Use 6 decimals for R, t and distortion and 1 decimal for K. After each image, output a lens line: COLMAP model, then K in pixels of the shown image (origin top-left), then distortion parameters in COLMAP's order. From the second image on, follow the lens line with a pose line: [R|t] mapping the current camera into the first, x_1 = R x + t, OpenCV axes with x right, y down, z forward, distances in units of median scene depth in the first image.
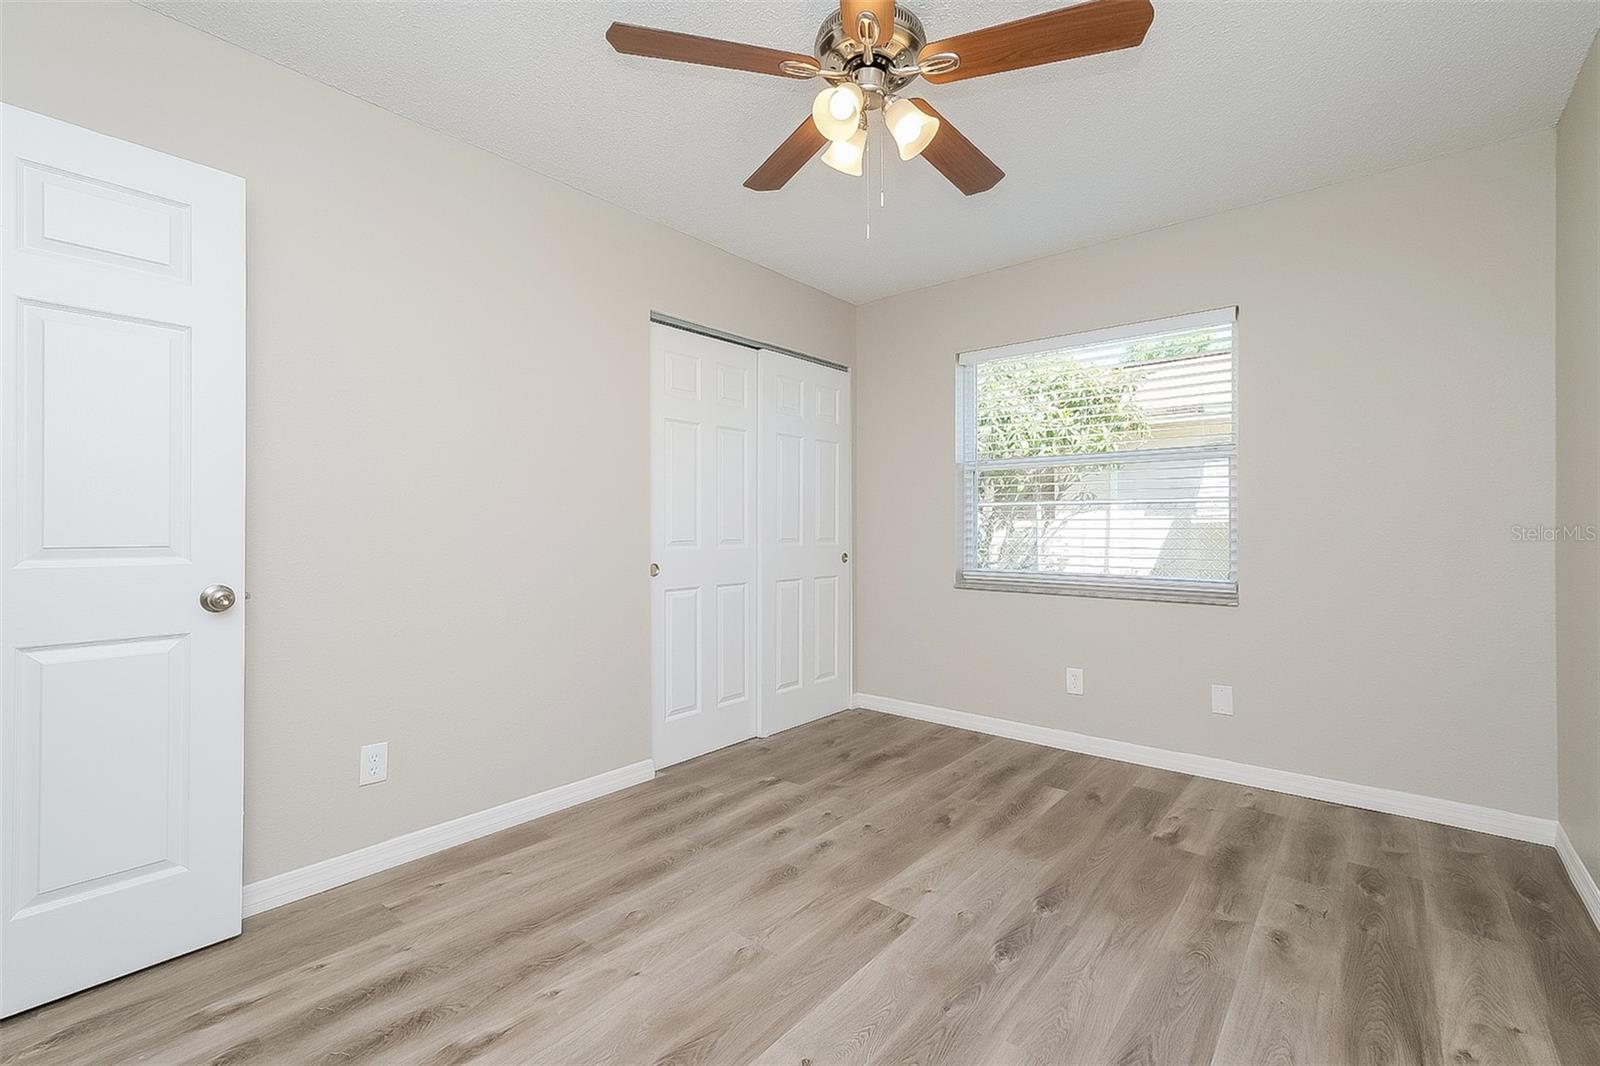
lens RADIAL K [[714.4, 0, 797.4], [0, 714.4, 523.7], [0, 0, 1]] dist [0.002817, -0.001156]
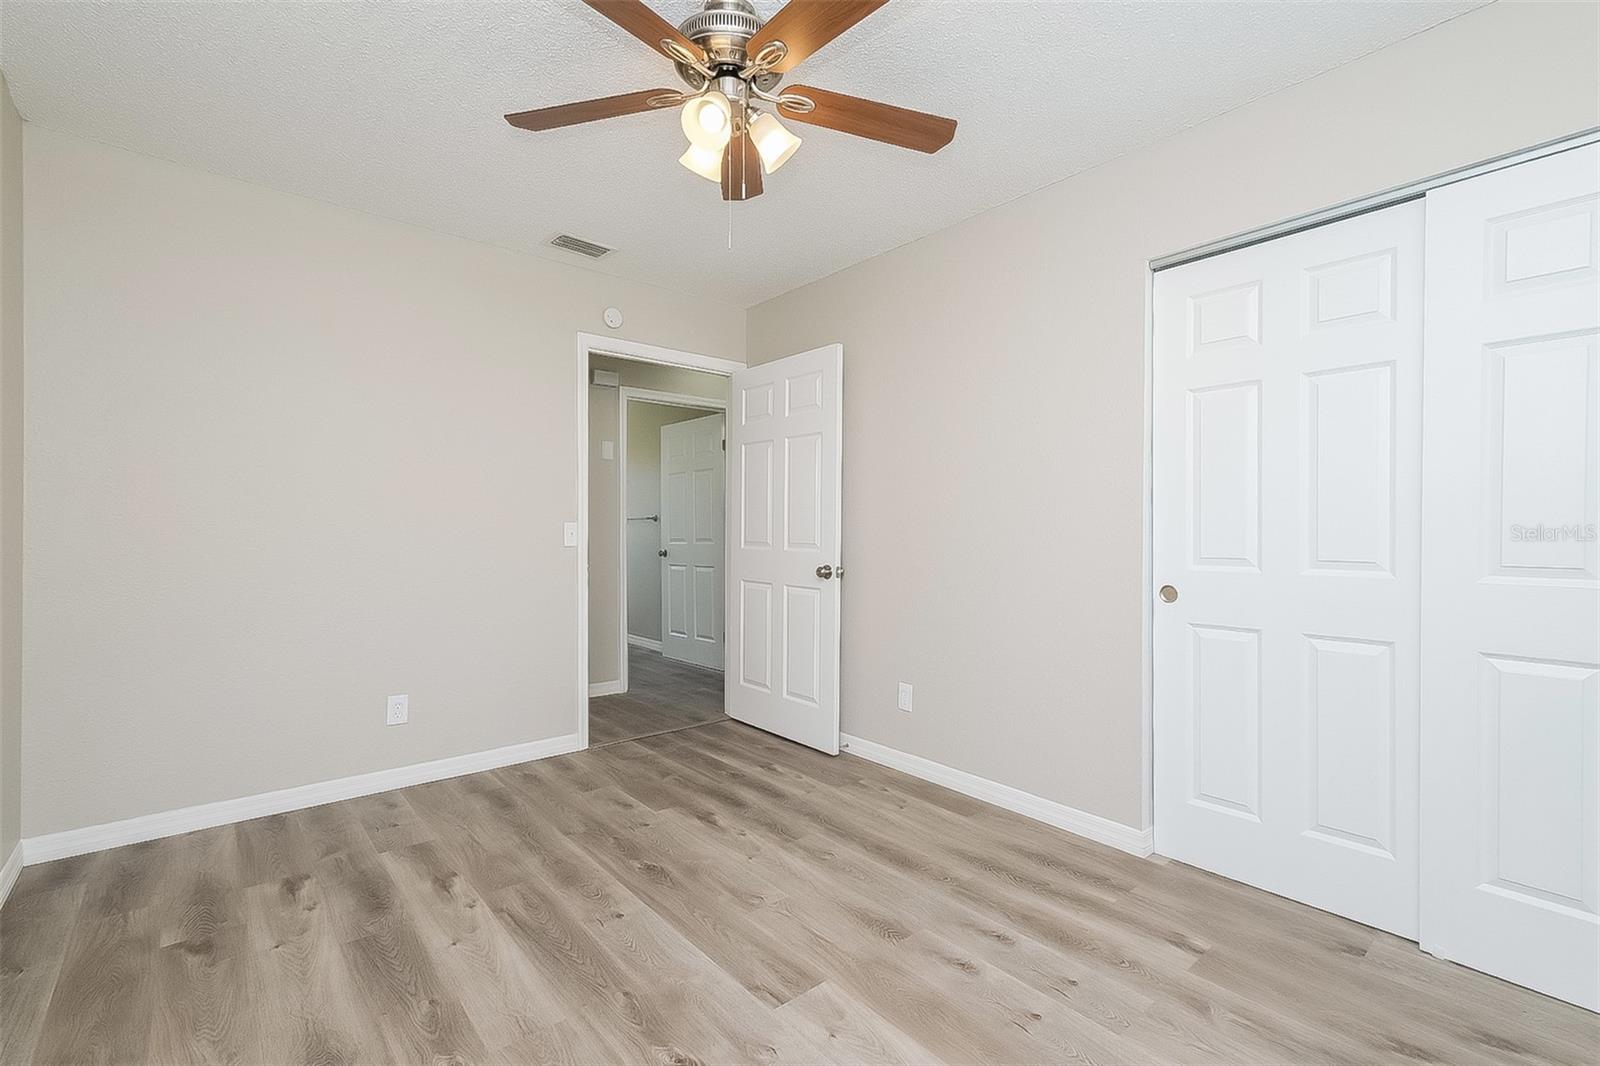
lens RADIAL K [[714.4, 0, 795.0], [0, 714.4, 528.9], [0, 0, 1]] dist [0.002817, -0.001156]
pose [[-0.190267, -0.000515, -0.981732, 0.786541], [-0.001161, 0.999999, -0.000300, -0.004167], [0.981732, 0.001083, -0.190267, 0.950718]]
